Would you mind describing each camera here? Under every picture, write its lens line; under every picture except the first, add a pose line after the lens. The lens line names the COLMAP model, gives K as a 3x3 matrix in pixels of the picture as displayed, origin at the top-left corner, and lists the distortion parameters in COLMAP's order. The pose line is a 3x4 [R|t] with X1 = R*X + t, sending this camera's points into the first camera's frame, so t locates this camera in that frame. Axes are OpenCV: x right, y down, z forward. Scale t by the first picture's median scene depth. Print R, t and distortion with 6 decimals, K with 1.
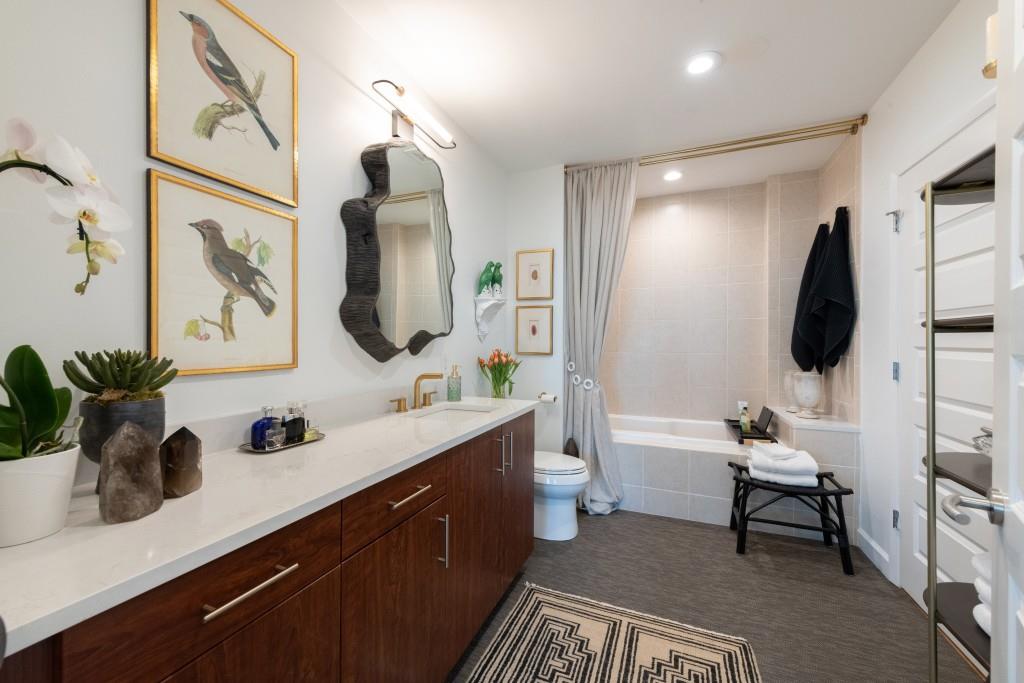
lens RADIAL K [[408.5, 0, 502.5], [0, 408.5, 340.8], [0, 0, 1]] dist [0.000068, -0.000037]
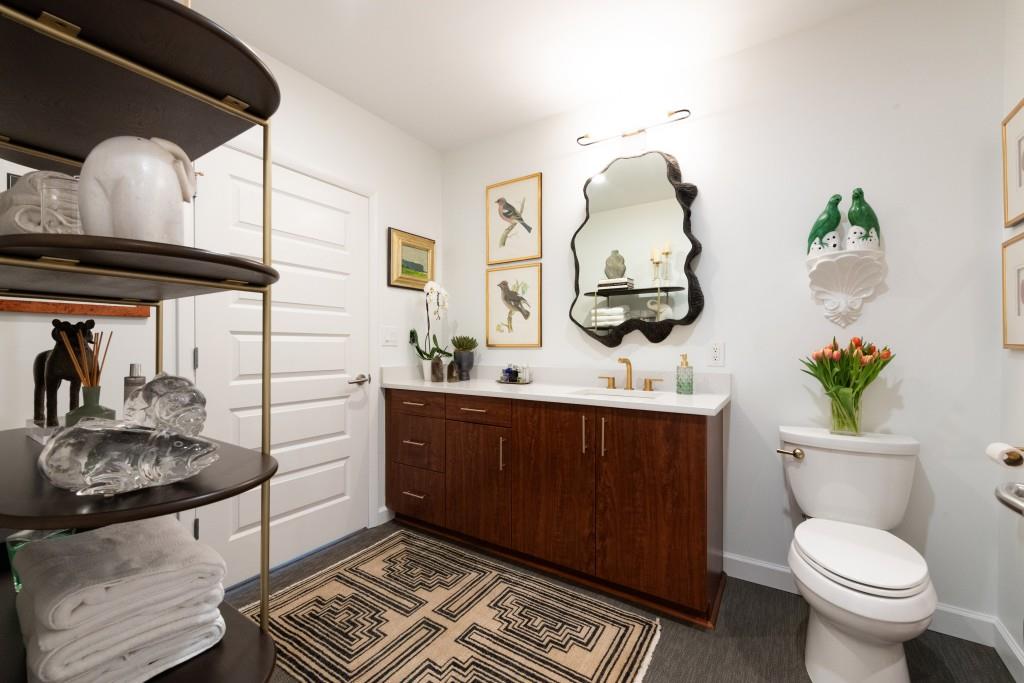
lens RADIAL K [[408.5, 0, 504.9], [0, 408.5, 344.7], [0, 0, 1]] dist [0.000068, -0.000037]
pose [[-0.196178, -0.005840, -0.980551, 1.454385], [0.001599, 0.999979, -0.006276, 0.077316], [0.980567, -0.002799, -0.196164, 1.355704]]
